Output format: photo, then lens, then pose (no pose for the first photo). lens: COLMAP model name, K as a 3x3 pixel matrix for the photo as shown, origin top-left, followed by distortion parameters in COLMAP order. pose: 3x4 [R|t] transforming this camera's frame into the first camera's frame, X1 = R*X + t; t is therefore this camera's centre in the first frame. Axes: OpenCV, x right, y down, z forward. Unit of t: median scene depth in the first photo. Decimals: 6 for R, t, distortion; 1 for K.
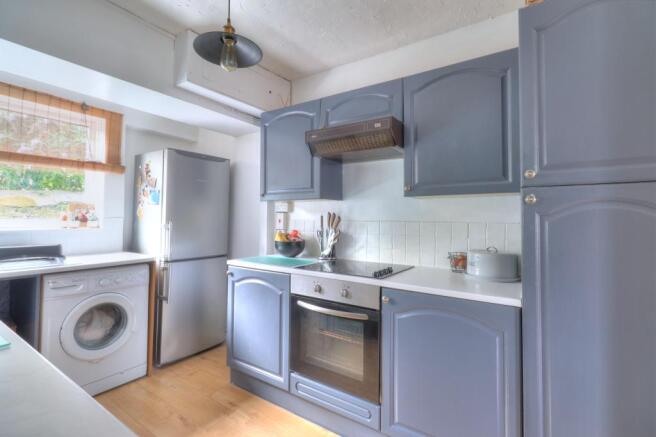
lens RADIAL K [[306.7, 0, 332.3], [0, 306.7, 209.5], [0, 0, 1]] dist [0.014022, -0.000252]
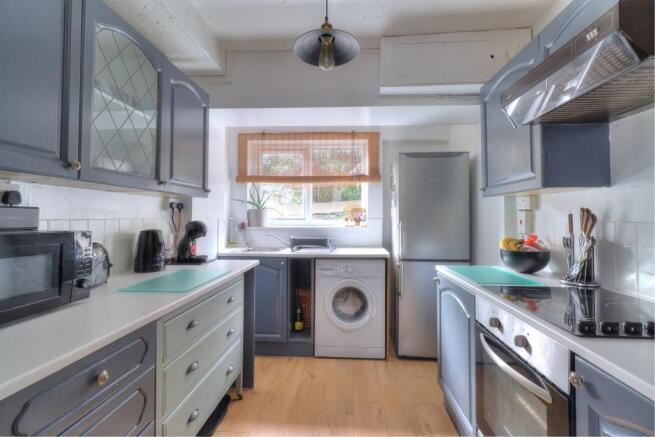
lens RADIAL K [[306.2, 0, 331.8], [0, 306.2, 209.5], [0, 0, 1]] dist [0.014022, -0.000252]
pose [[0.514489, -0.031661, -0.856913, 0.258874], [0.028315, 0.999400, -0.019925, 0.010661], [0.857030, -0.014012, 0.515077, 0.256090]]
